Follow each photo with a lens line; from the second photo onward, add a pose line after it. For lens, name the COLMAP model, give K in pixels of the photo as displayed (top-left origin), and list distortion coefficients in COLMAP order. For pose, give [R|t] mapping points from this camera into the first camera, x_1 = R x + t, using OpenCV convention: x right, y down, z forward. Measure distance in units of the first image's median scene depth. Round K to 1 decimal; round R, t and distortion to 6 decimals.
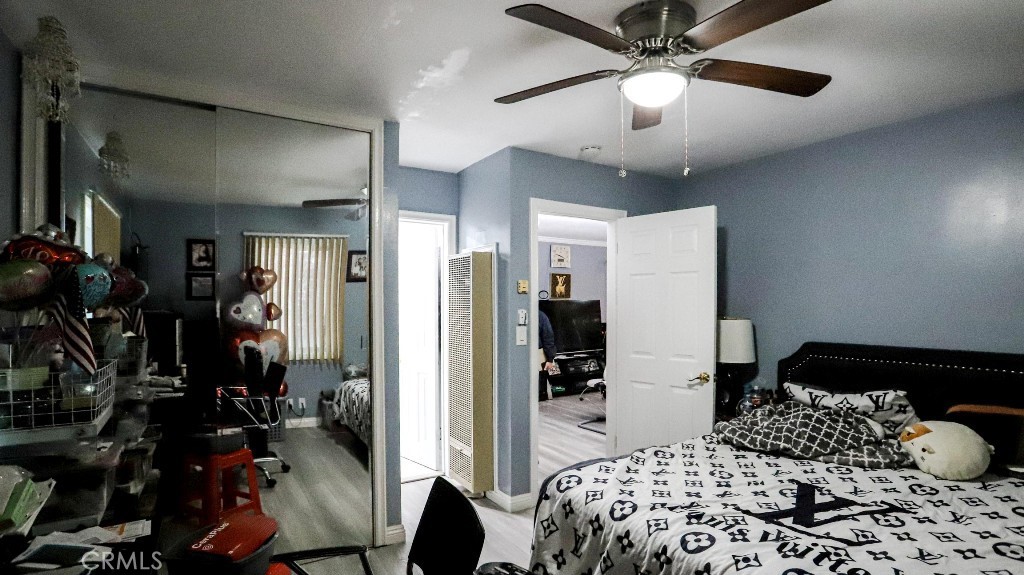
lens RADIAL K [[504.1, 0, 512.6], [0, 504.1, 303.1], [0, 0, 1]] dist [-0.027218, 0.028485]
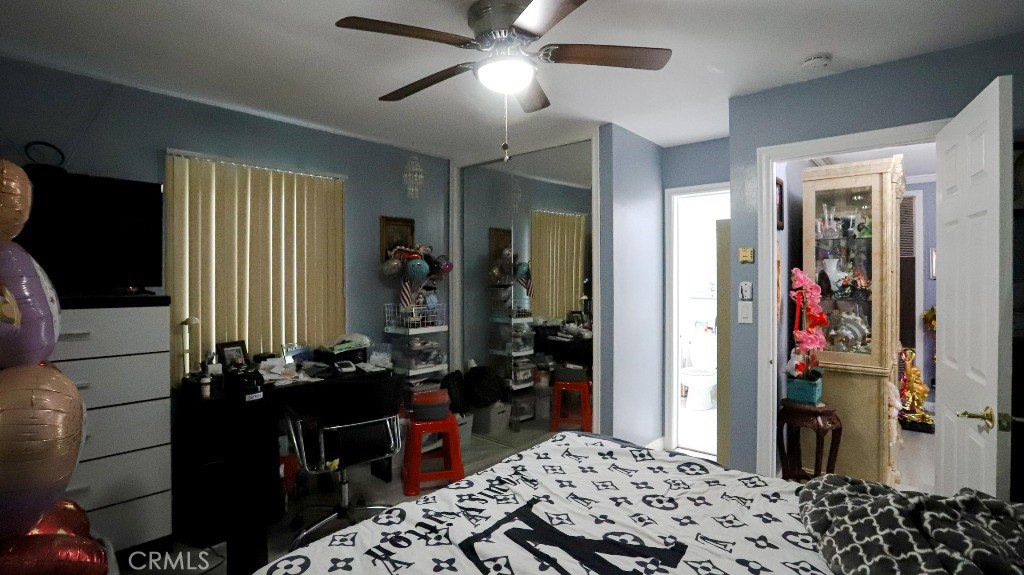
lens RADIAL K [[486.7, 0, 512.0], [0, 486.7, 273.6], [0, 0, 1]] dist [-0.047474, 0.024810]
pose [[0.267987, -0.014091, -0.963319, 1.234394], [0.002042, 0.999899, -0.014058, 0.017318], [0.963420, 0.001800, 0.267989, 0.707563]]
